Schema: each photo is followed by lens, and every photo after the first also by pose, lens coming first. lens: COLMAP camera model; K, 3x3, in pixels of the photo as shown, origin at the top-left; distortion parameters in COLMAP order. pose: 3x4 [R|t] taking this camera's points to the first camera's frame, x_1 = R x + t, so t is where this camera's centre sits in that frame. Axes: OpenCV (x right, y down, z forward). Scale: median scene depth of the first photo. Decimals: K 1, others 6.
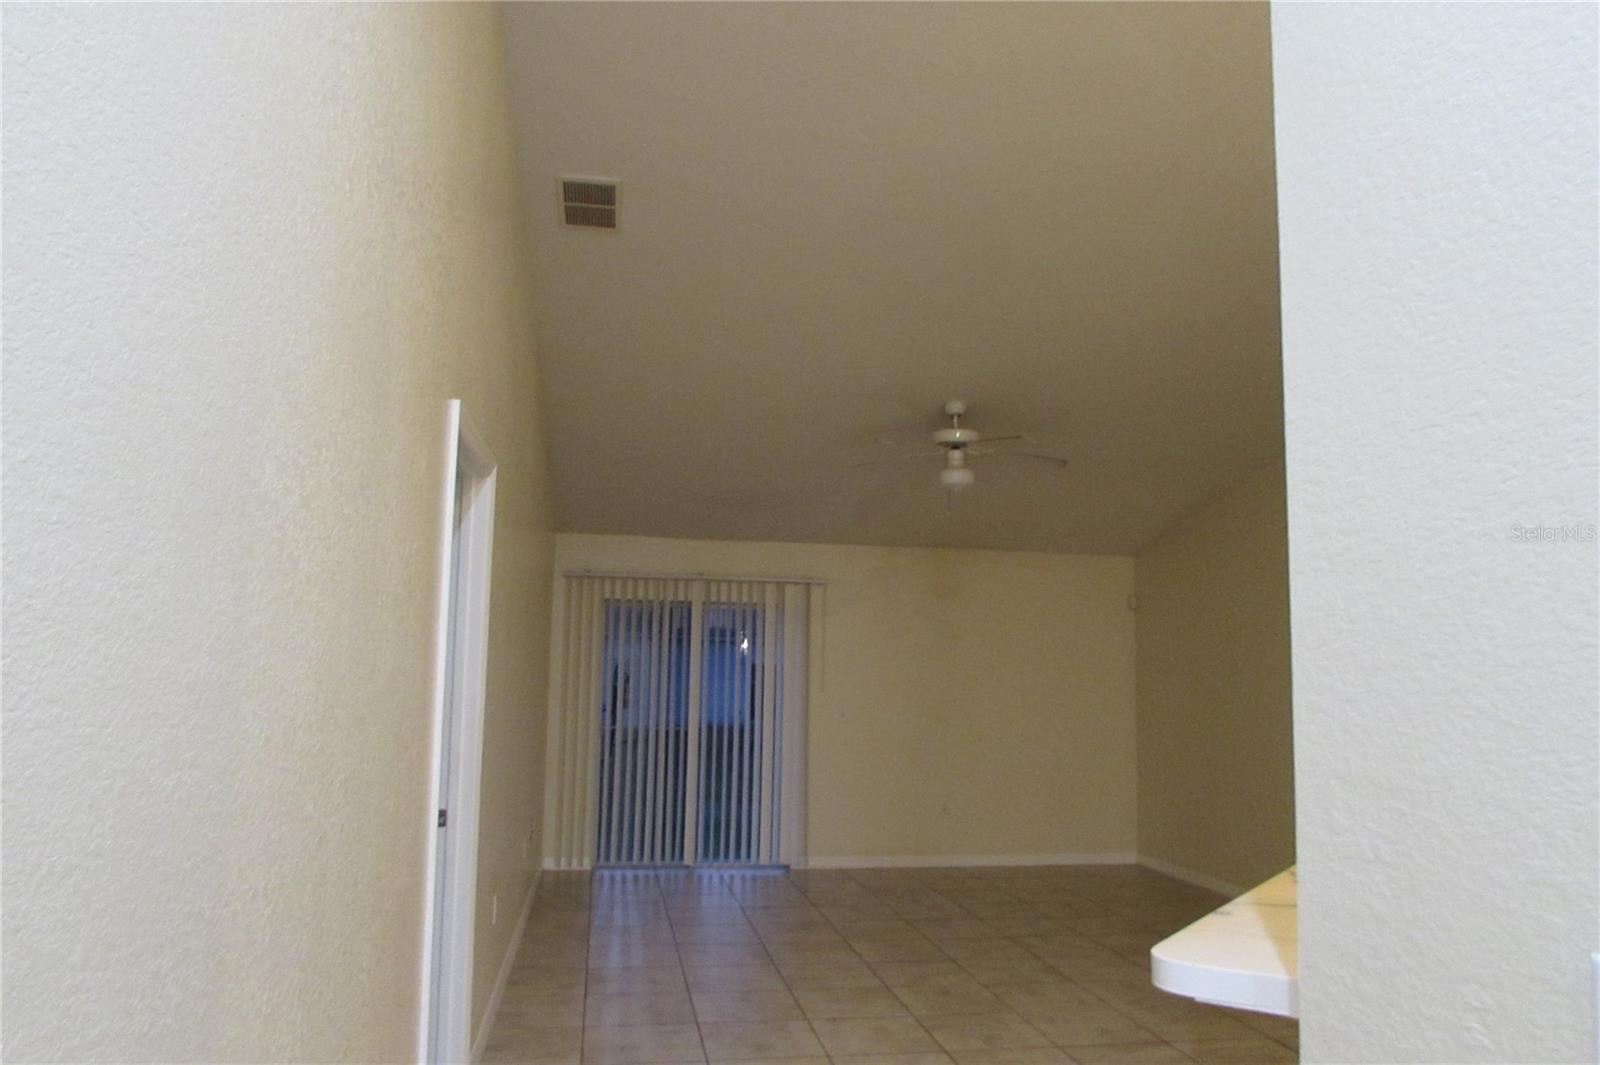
lens RADIAL K [[1108.4, 0, 803.2], [0, 1108.4, 540.8], [0, 0, 1]] dist [-0.059597, 0.036555]
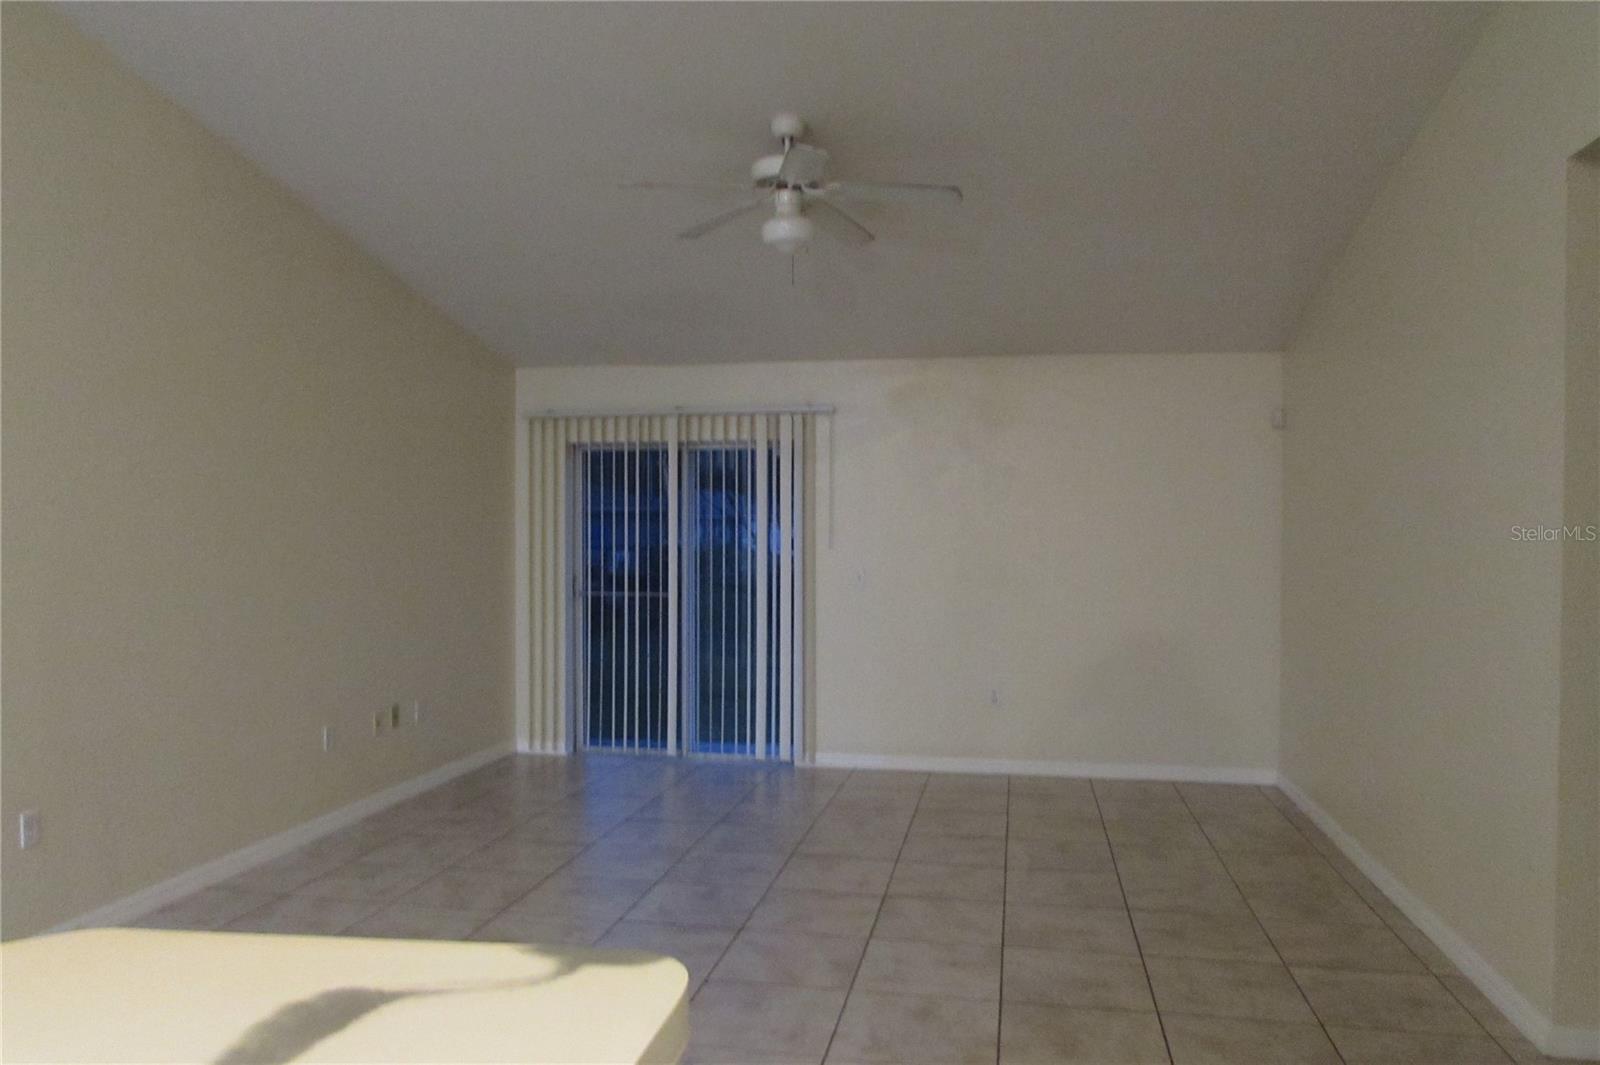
lens RADIAL K [[1120.7, 0, 794.3], [0, 1120.7, 539.6], [0, 0, 1]] dist [-0.047284, 0.028597]
pose [[0.933876, -0.014697, -0.357296, 0.285662], [0.057247, 0.992413, 0.108806, 0.041917], [0.352986, -0.122065, 0.927632, 0.254820]]
